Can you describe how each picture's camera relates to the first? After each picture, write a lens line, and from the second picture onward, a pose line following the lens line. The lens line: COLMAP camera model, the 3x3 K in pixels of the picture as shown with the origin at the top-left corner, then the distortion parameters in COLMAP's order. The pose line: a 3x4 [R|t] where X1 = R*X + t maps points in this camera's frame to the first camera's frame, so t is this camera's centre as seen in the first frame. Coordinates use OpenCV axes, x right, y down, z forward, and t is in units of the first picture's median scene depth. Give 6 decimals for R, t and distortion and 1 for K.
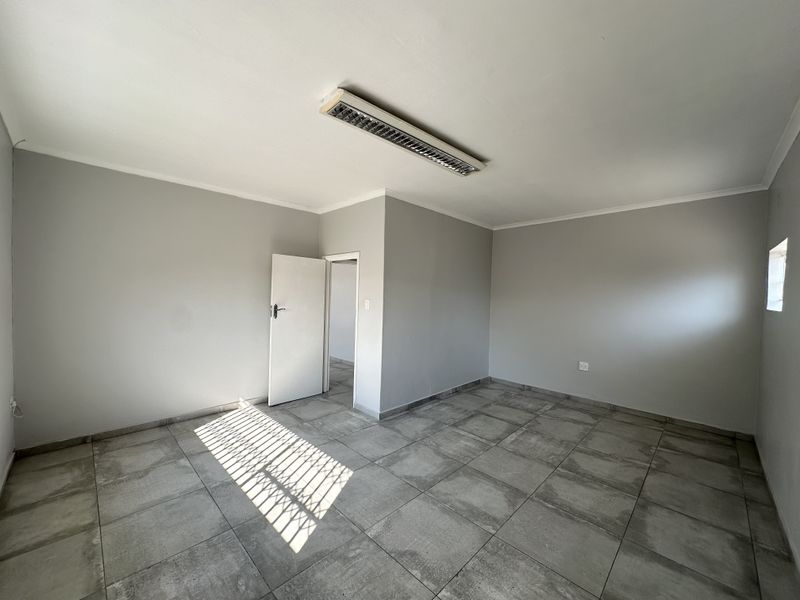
lens RADIAL K [[317.2, 0, 398.6], [0, 317.2, 304.2], [0, 0, 1]] dist [-0.003788, -0.000669]
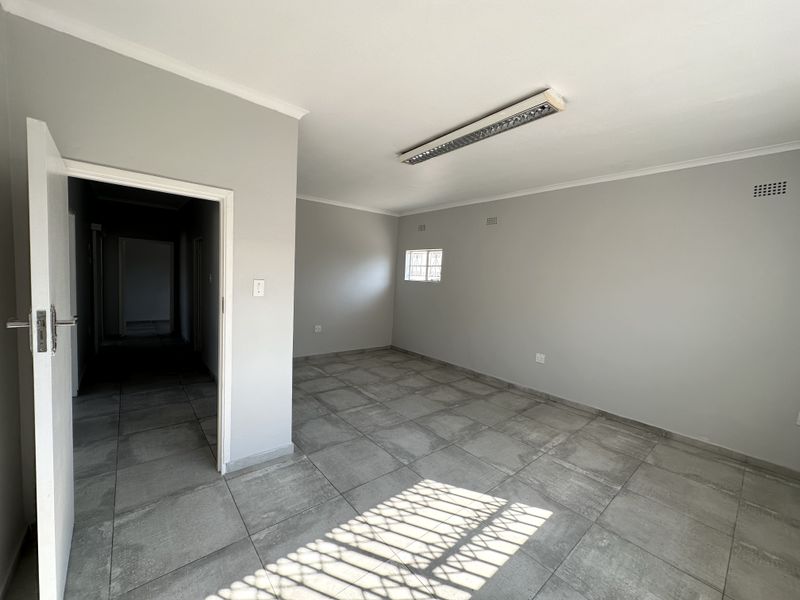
lens RADIAL K [[317.2, 0, 403.8], [0, 317.2, 301.5], [0, 0, 1]] dist [-0.003788, -0.000669]
pose [[0.088612, -0.098863, 0.991148, -1.055279], [-0.012674, 0.994870, 0.100367, -0.056571], [-0.995986, -0.021456, 0.086904, 1.076261]]
